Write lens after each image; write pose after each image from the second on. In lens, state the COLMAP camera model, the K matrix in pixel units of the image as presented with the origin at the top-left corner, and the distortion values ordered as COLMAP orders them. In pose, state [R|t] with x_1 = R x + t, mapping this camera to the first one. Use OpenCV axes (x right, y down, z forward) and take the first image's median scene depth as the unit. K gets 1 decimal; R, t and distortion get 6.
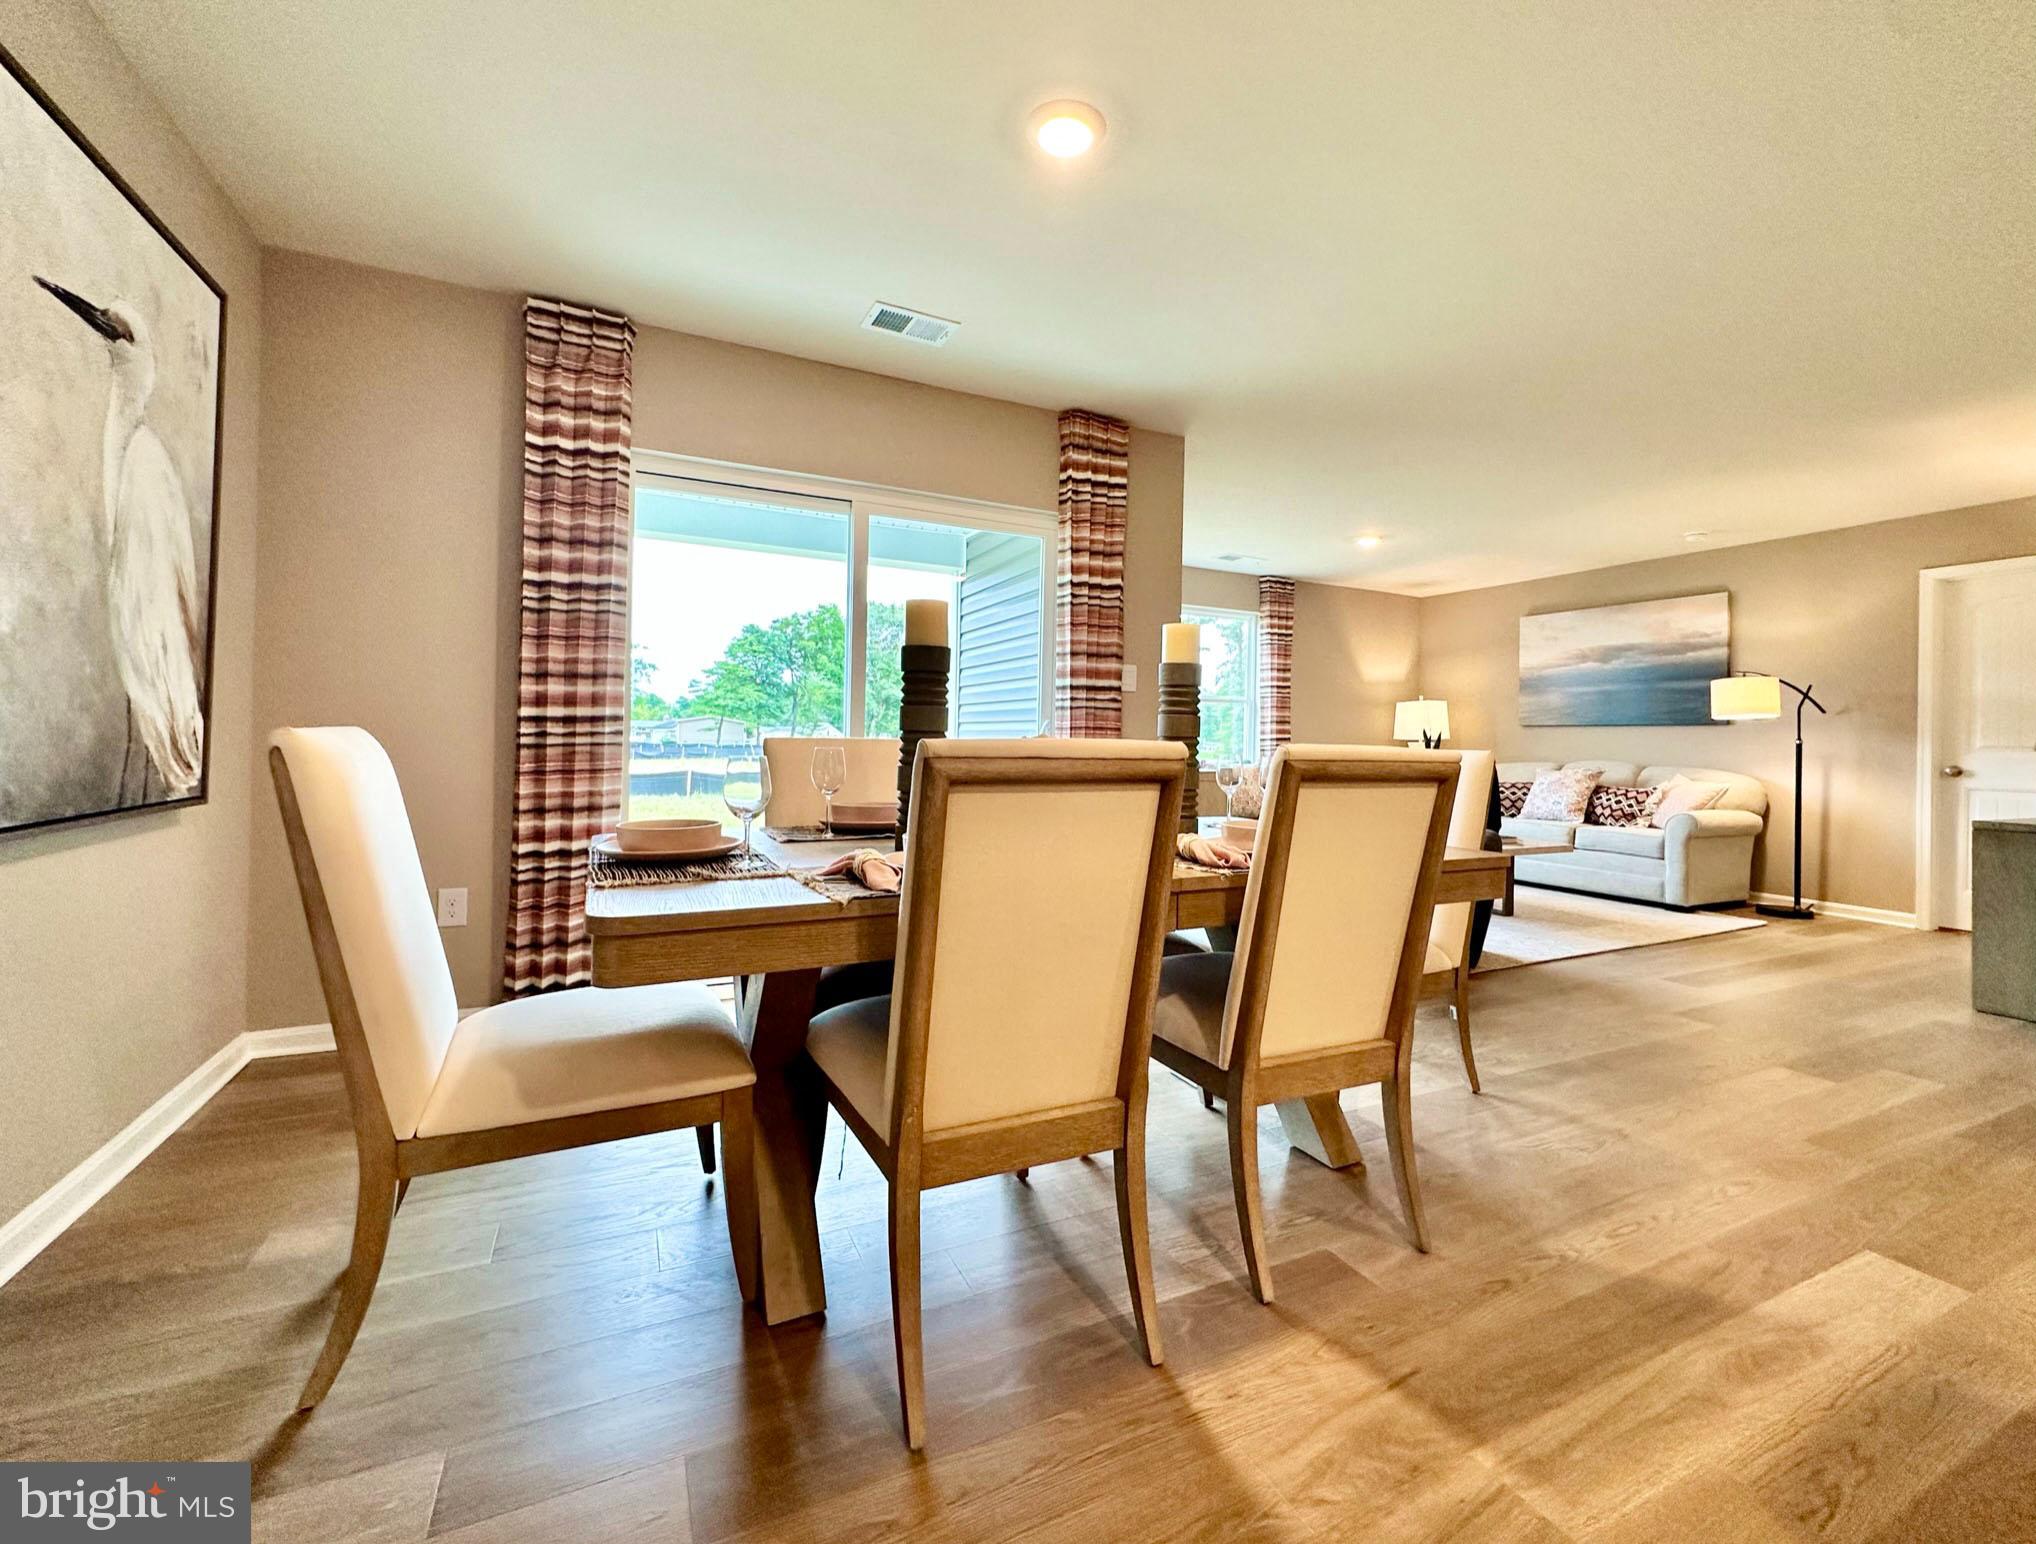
lens RADIAL K [[868.6, 0, 1043.7], [0, 868.6, 736.3], [0, 0, 1]] dist [-0.004446, 0.001520]
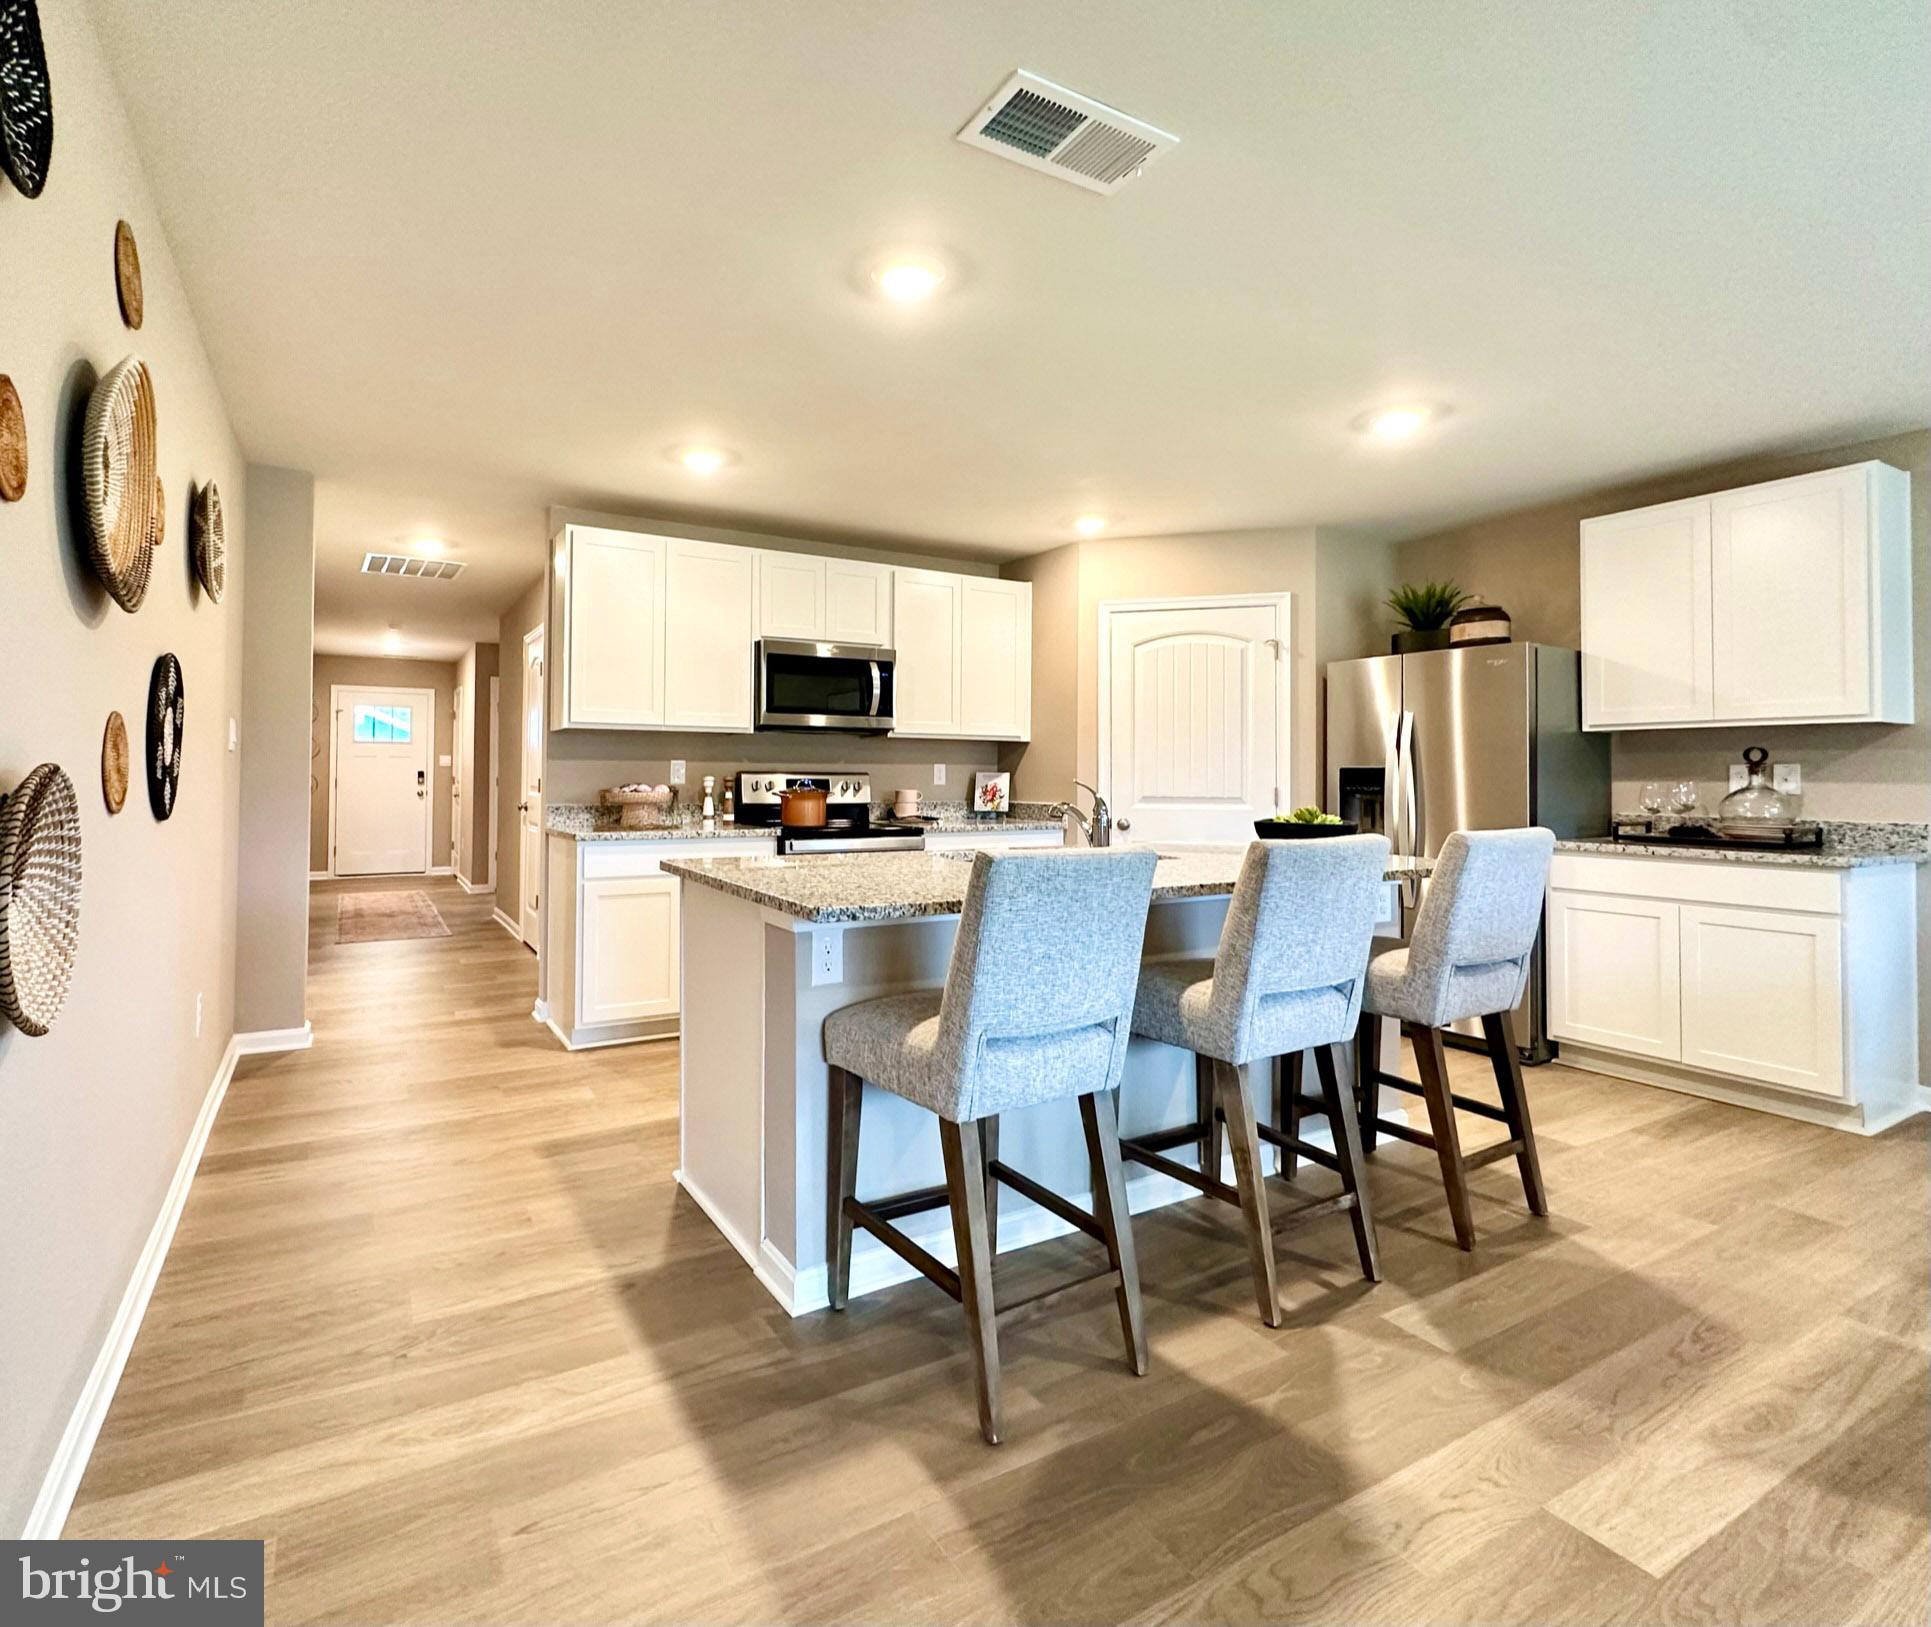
lens RADIAL K [[959.7, 0, 859.0], [0, 959.7, 755.7], [0, 0, 1]] dist [-0.001147, 0.000685]
pose [[-0.999256, -0.025456, -0.028962, 0.988669], [-0.024728, 0.999376, -0.025230, -0.032621], [0.029586, -0.024495, -0.999262, 1.072267]]
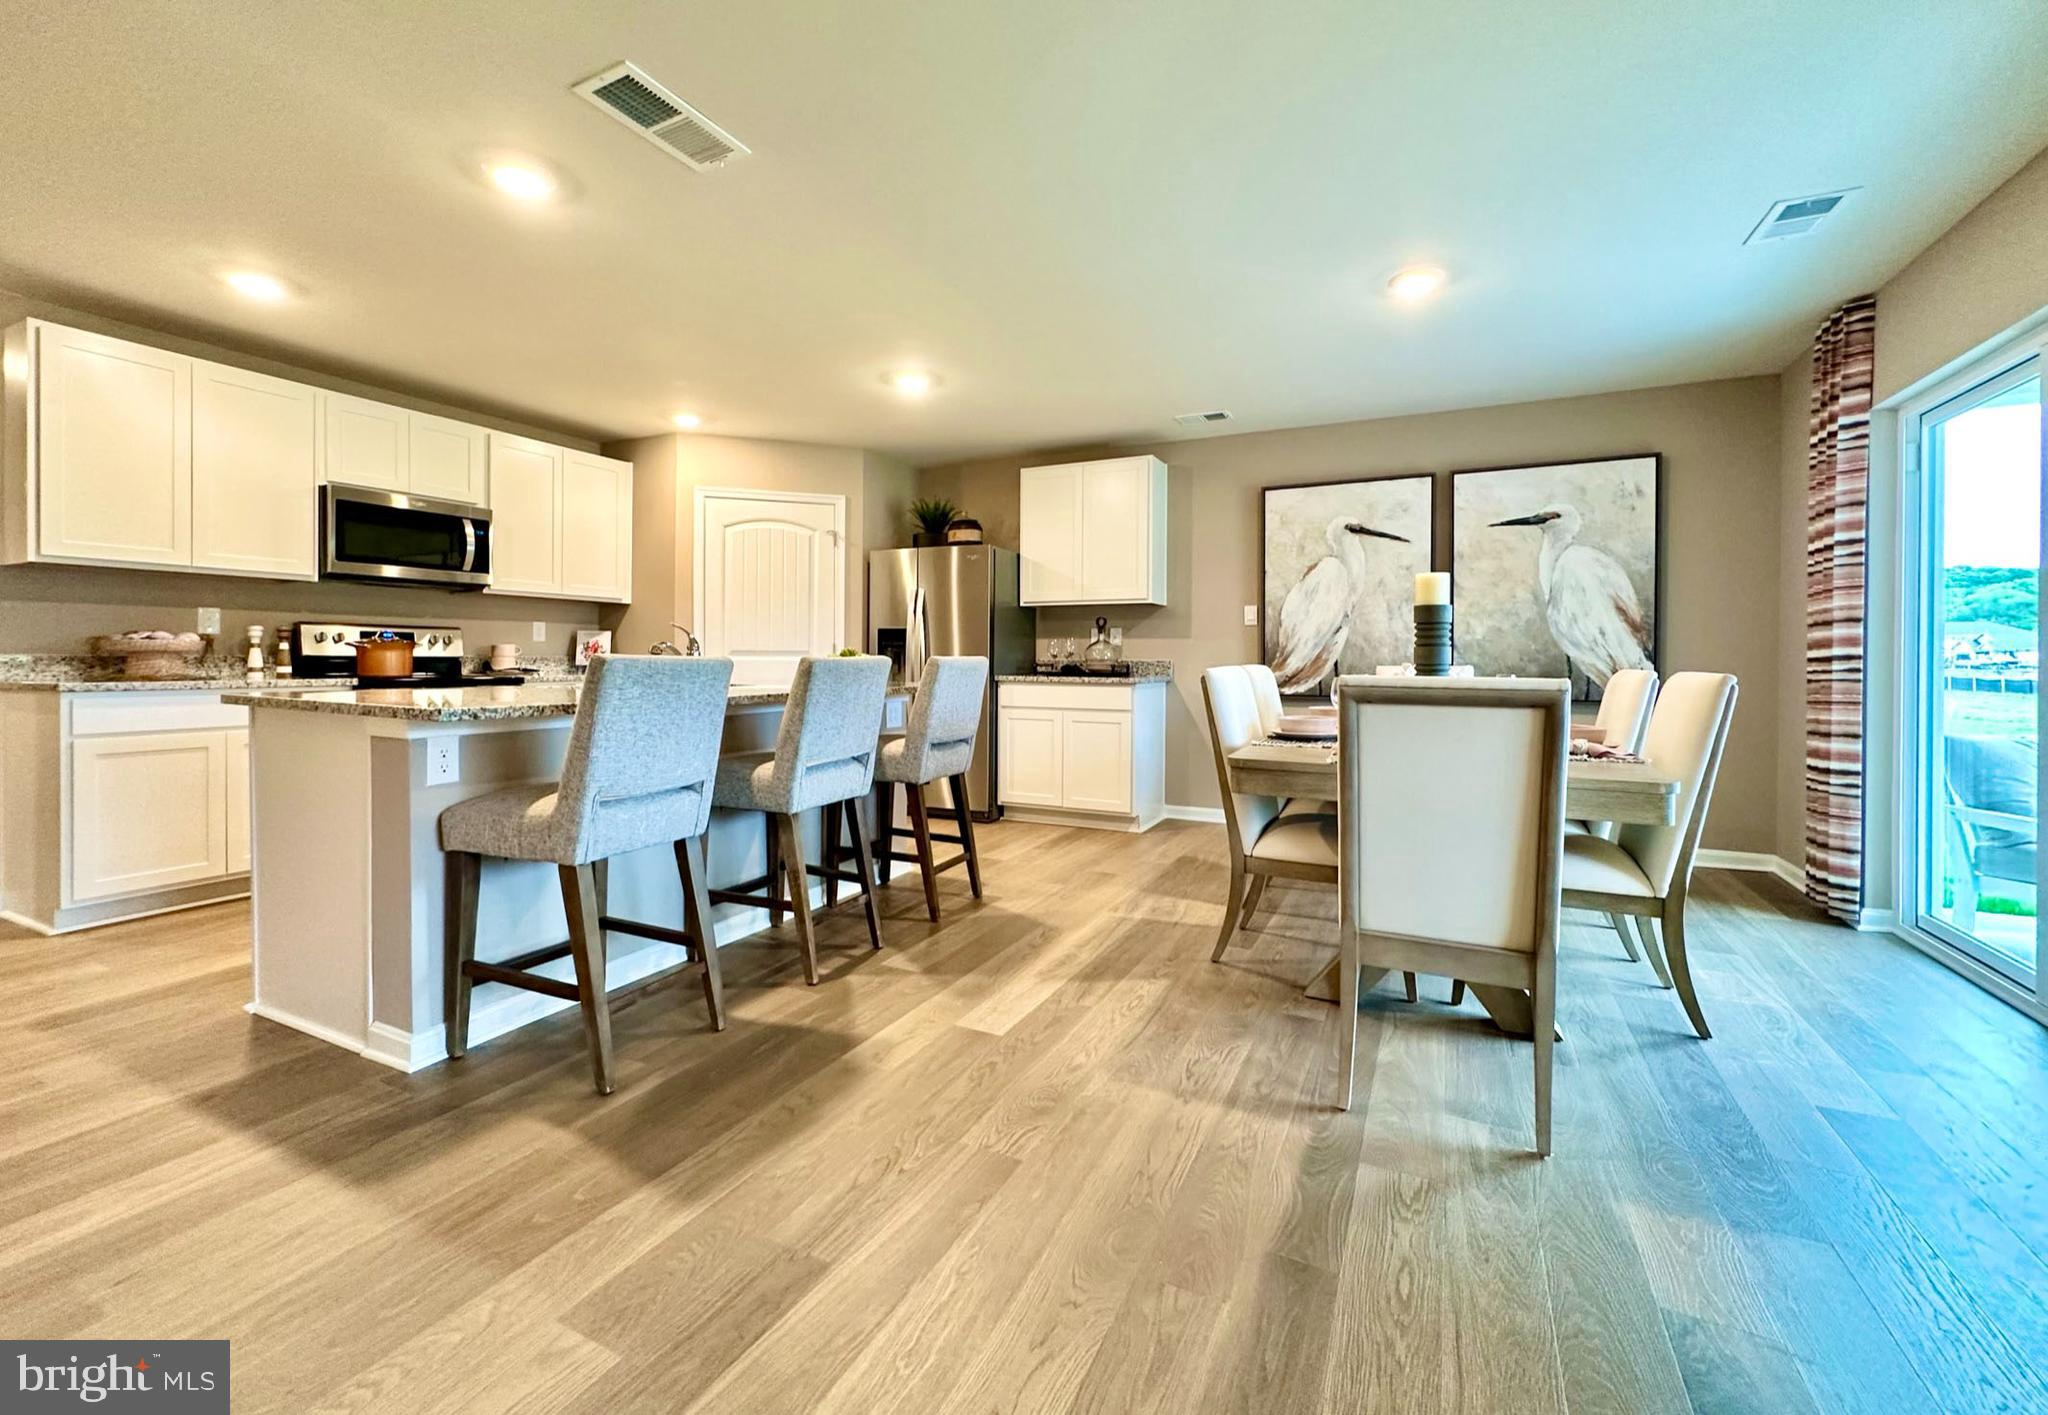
lens RADIAL K [[843.2, 0, 1029.0], [0, 843.2, 663.6], [0, 0, 1]] dist [0.000154, 0.000225]
pose [[-0.795862, -0.018600, -0.605192, 1.027610], [-0.018214, 0.999811, -0.006776, 0.013325], [0.605204, 0.005630, -0.796051, 1.234301]]
